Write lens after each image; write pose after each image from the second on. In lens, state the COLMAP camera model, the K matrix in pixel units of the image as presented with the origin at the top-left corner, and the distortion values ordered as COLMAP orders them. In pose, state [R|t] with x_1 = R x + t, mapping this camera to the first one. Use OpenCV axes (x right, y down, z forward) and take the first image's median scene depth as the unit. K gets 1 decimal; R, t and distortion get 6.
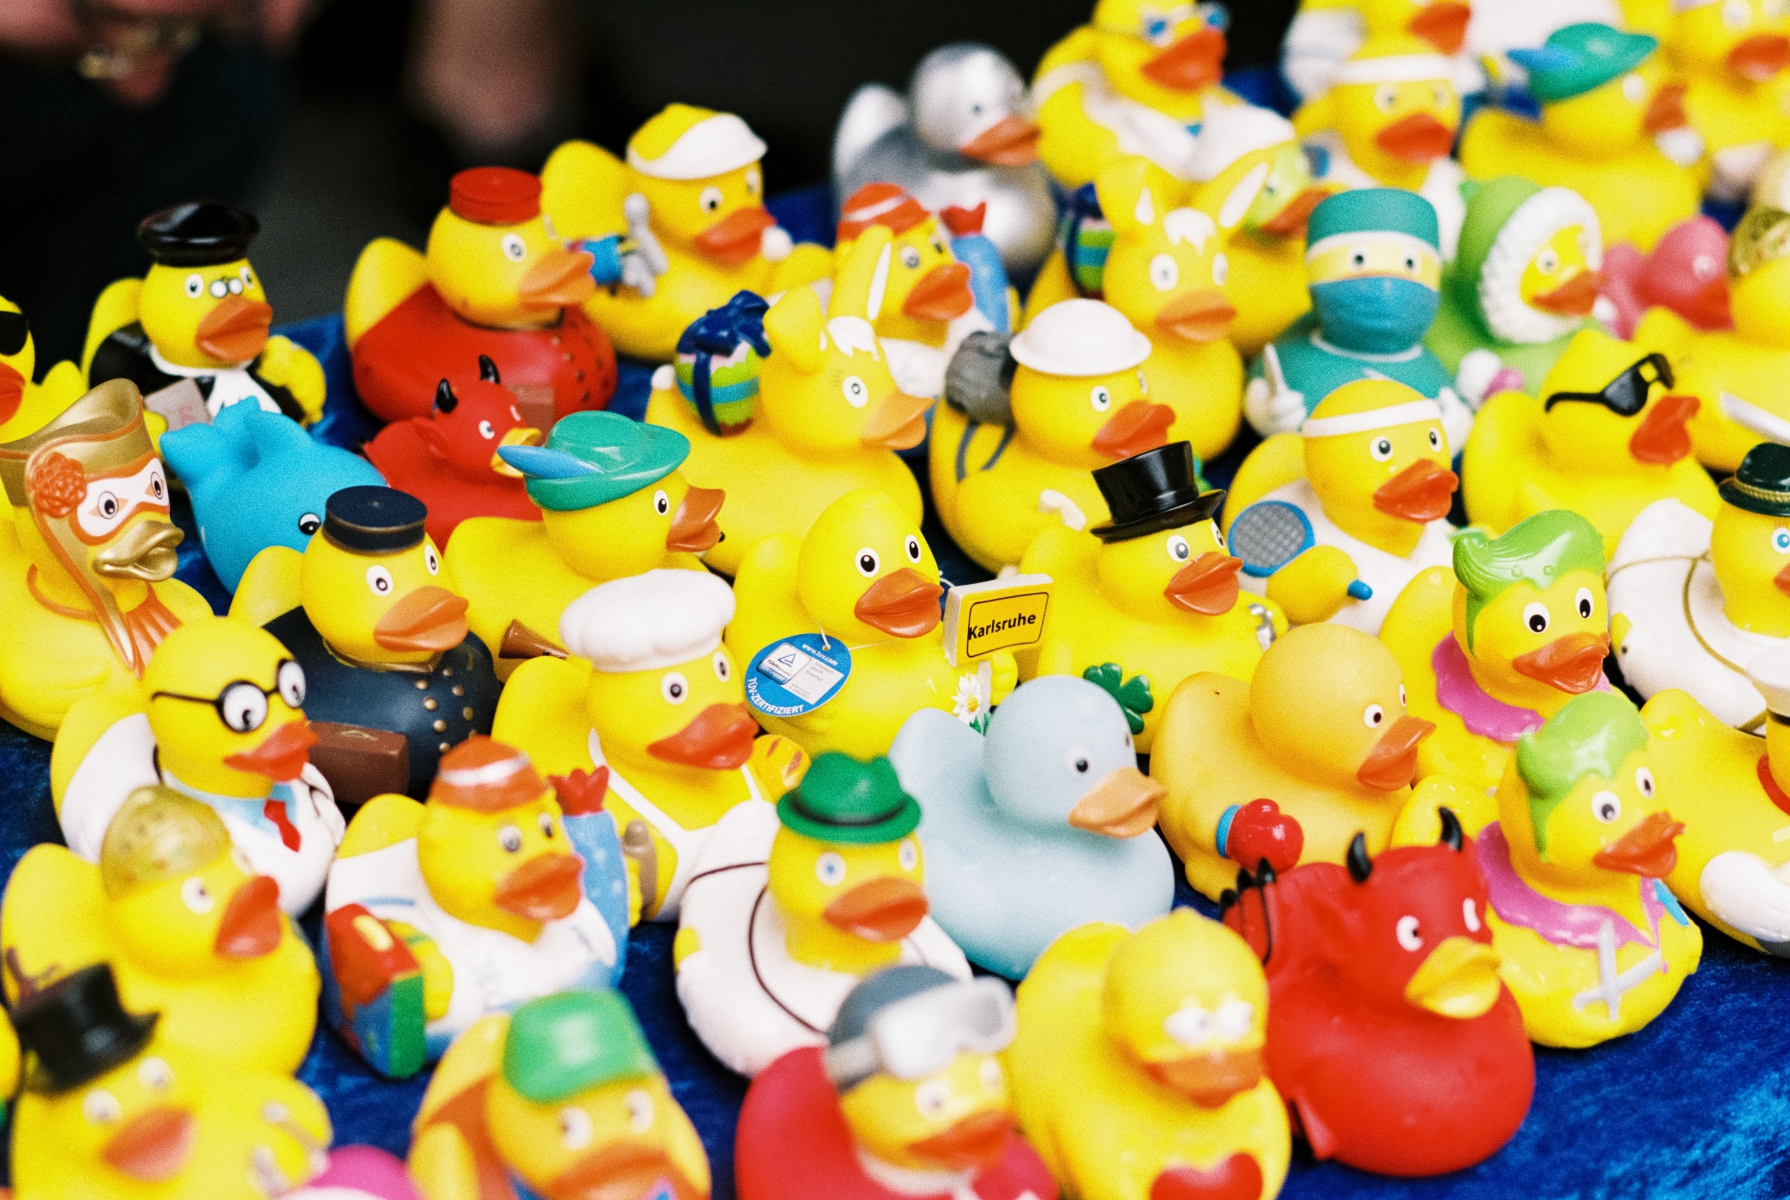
lens RADIAL K [[5308.3, 0, 895.0], [0, 5308.3, 600.0], [0, 0, 1]] dist [-0.225419, -1.898871]
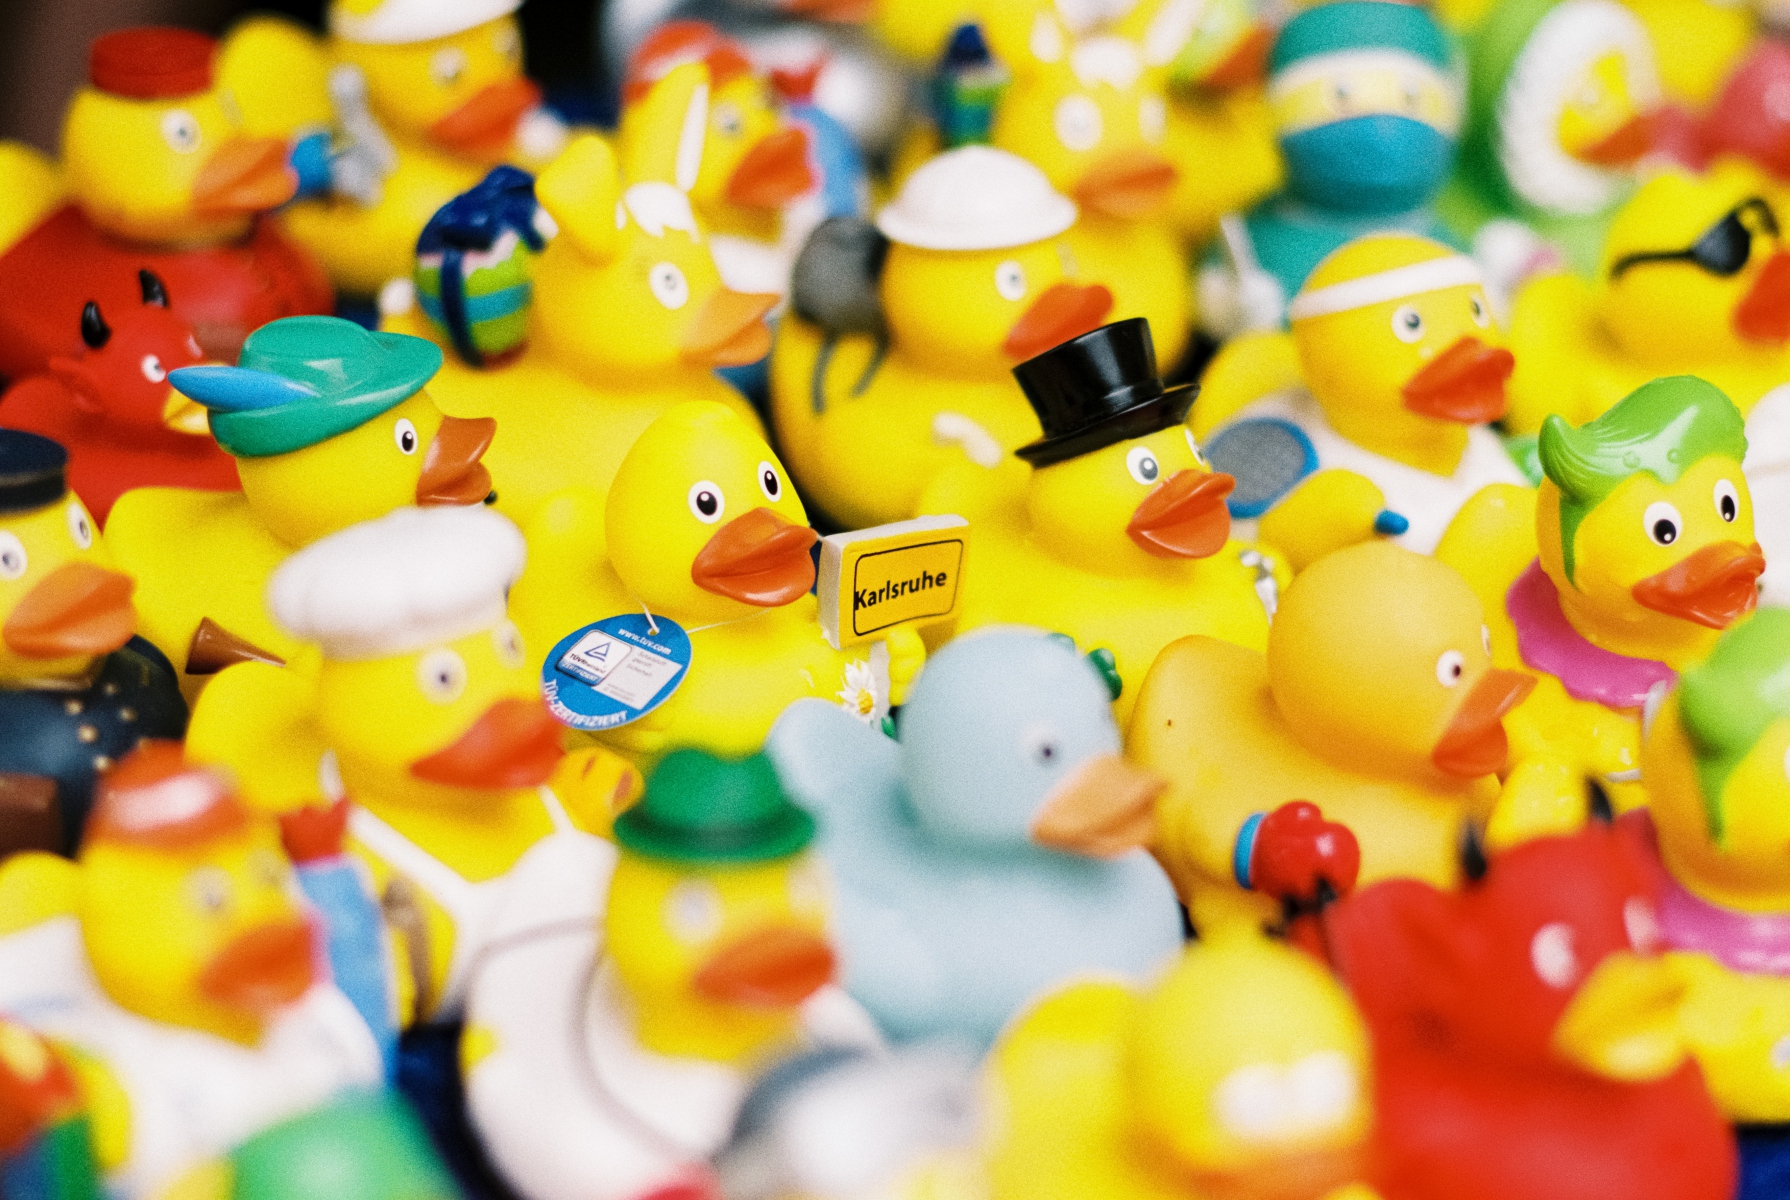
lens RADIAL K [[5308.3, 0, 895.0], [0, 5308.3, 600.0], [0, 0, 1]] dist [-0.225419, -1.898871]
pose [[0.996828, -0.058036, 0.054464, -0.018991], [0.061185, 0.996437, -0.058047, 0.047241], [-0.050901, 0.061195, 0.996827, 0.301592]]
